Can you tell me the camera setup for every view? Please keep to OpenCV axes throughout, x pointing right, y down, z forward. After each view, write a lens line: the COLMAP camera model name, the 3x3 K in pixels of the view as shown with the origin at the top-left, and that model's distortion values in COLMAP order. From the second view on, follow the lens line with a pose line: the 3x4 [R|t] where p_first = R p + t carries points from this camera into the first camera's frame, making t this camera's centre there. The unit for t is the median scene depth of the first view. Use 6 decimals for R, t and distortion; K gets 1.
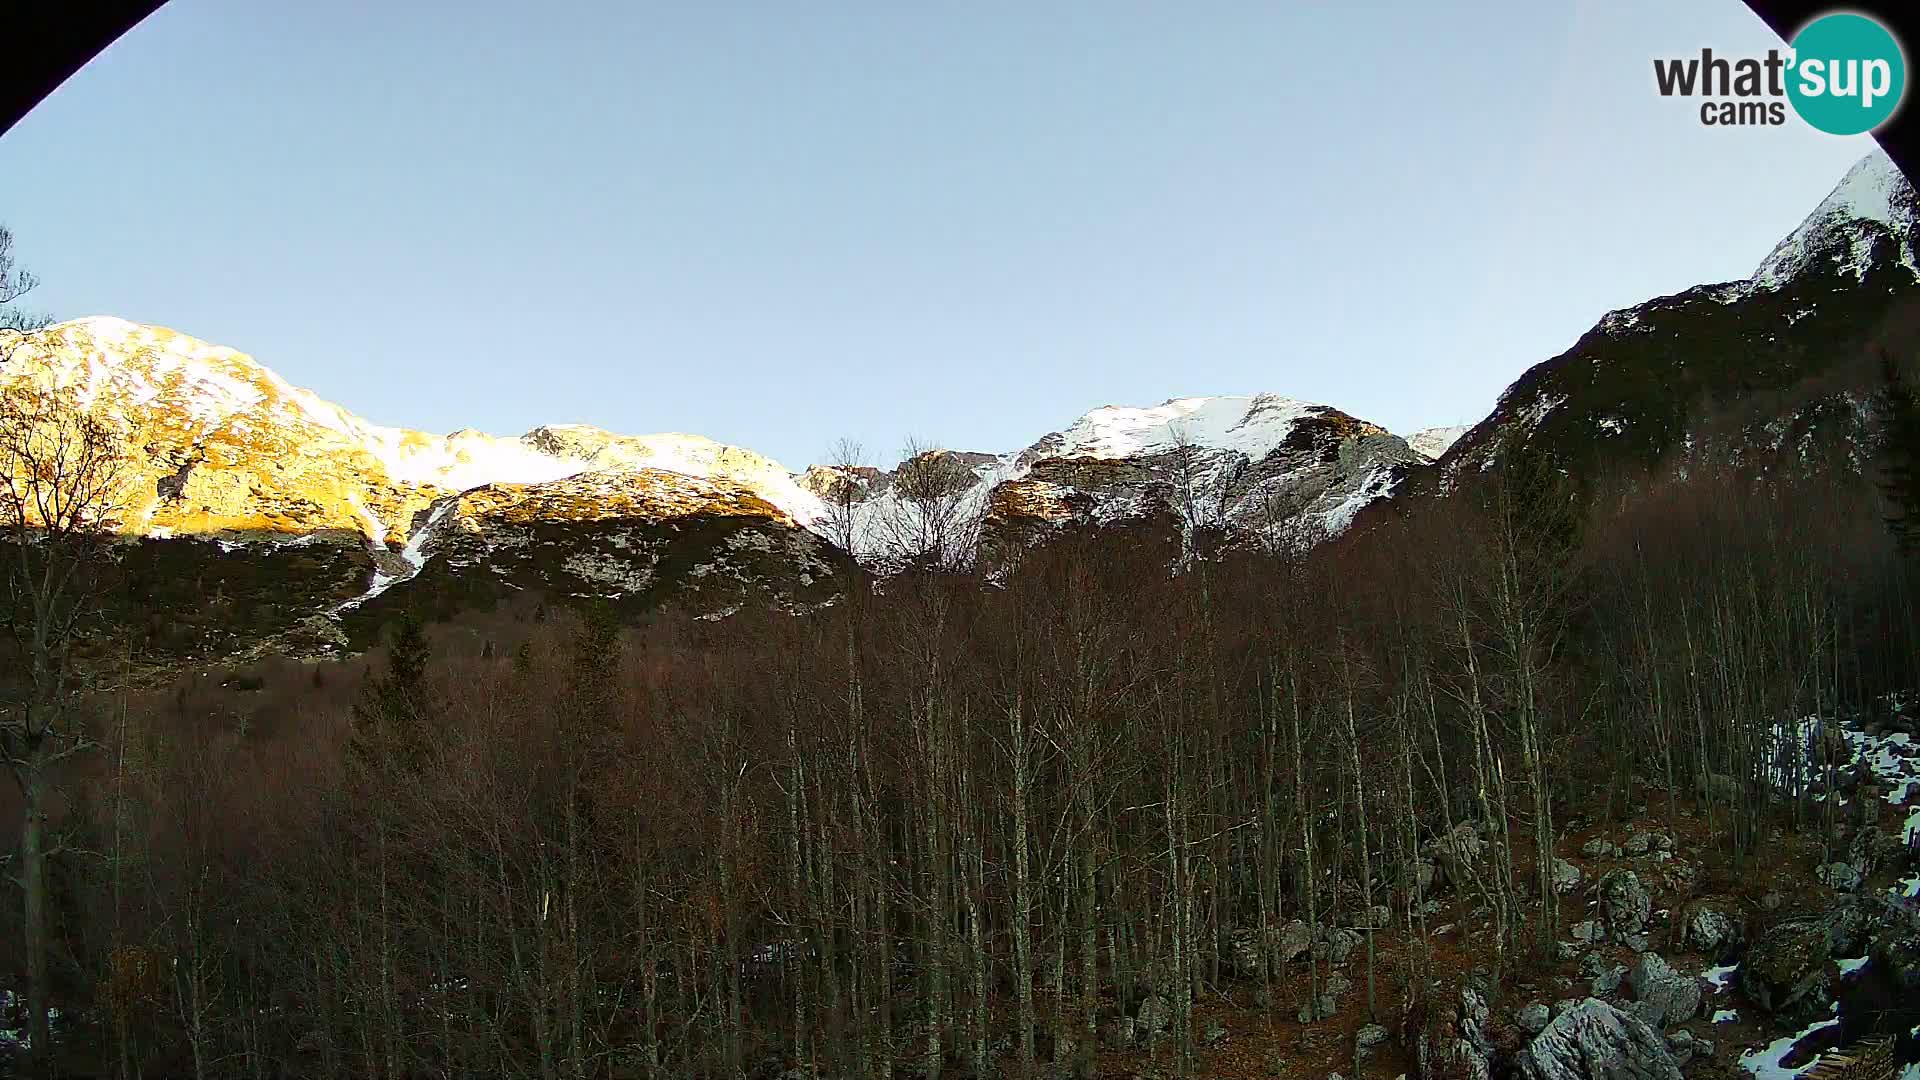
lens RADIAL K [[780.8, 0, 960.0], [0, 780.8, 540.0], [0, 0, 1]] dist [0.000128, -0.000176]
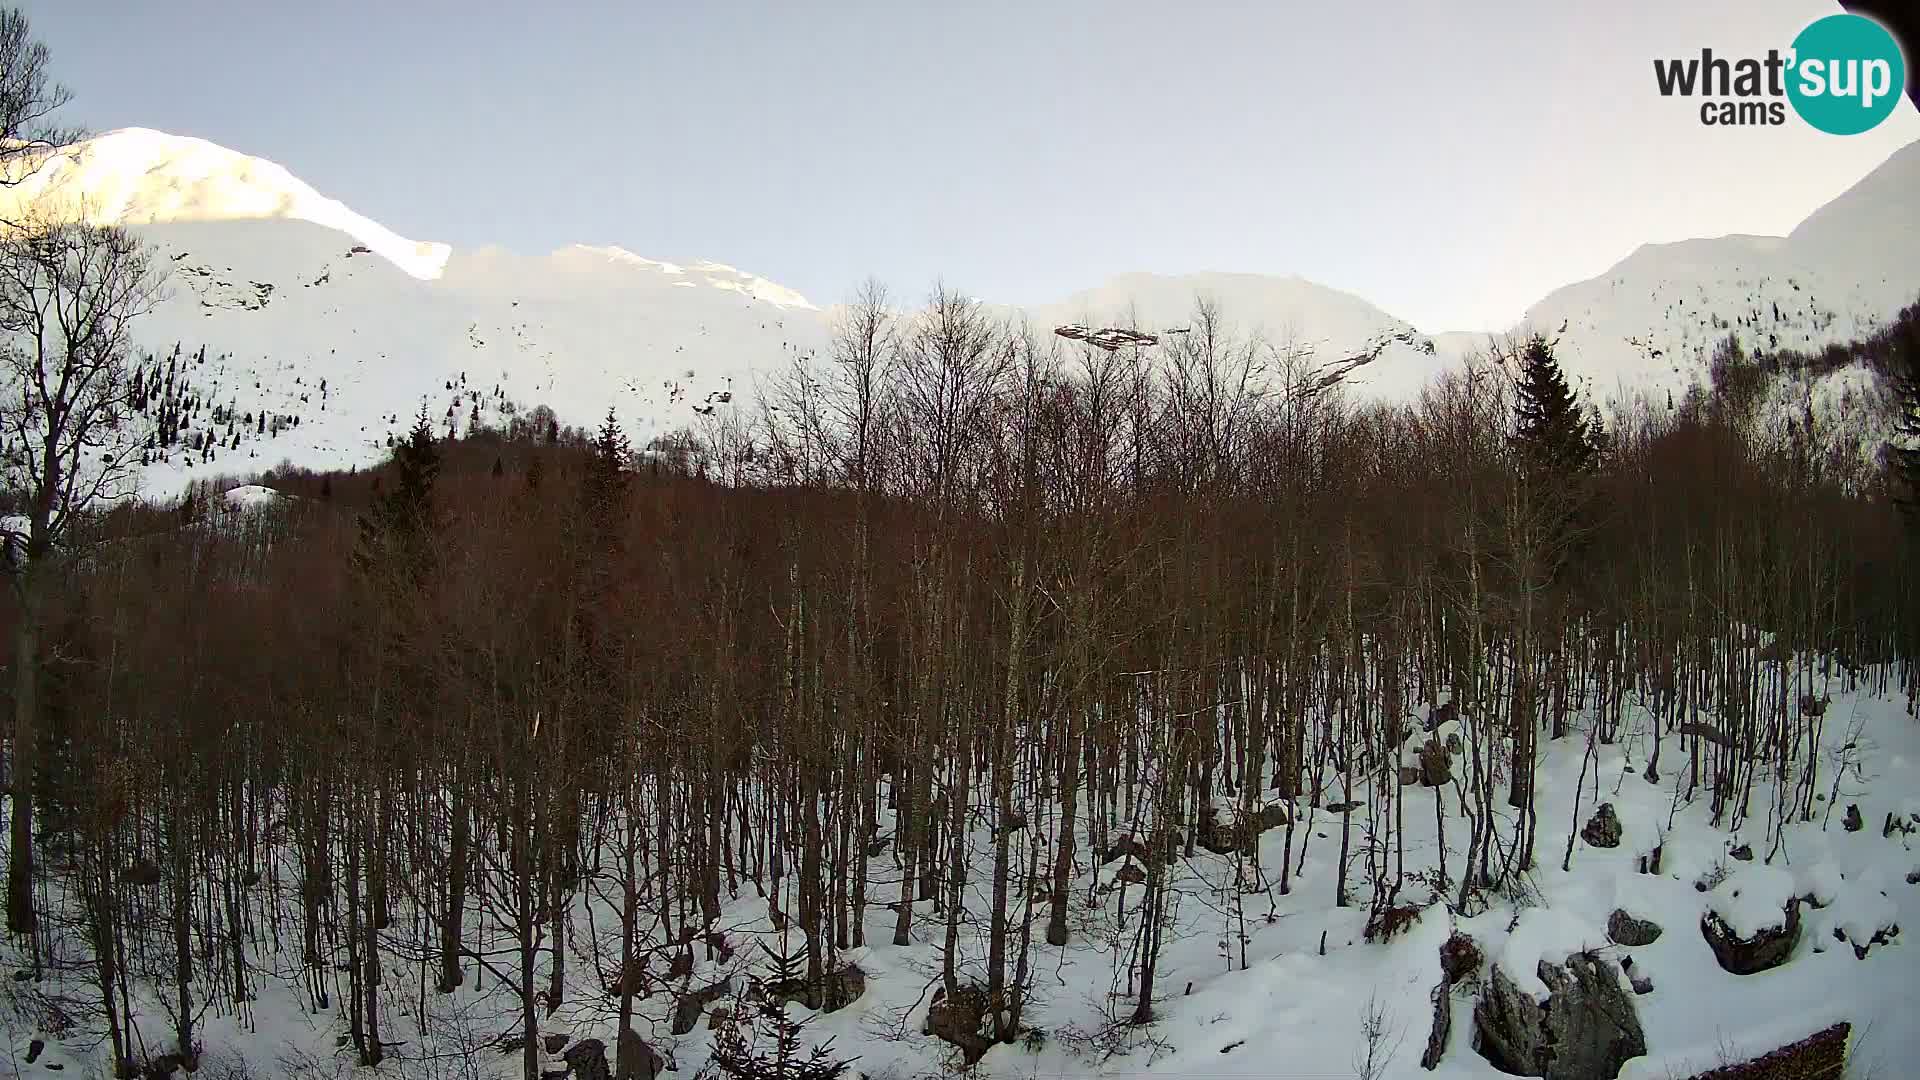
lens RADIAL K [[780.8, 0, 960.0], [0, 780.8, 540.0], [0, 0, 1]] dist [0.000128, -0.000176]
pose [[0.996185, 0.087267, -0.000100, -0.005958], [-0.087257, 0.996084, 0.014237, 0.165698], [0.001342, -0.014174, 0.999899, -0.003185]]
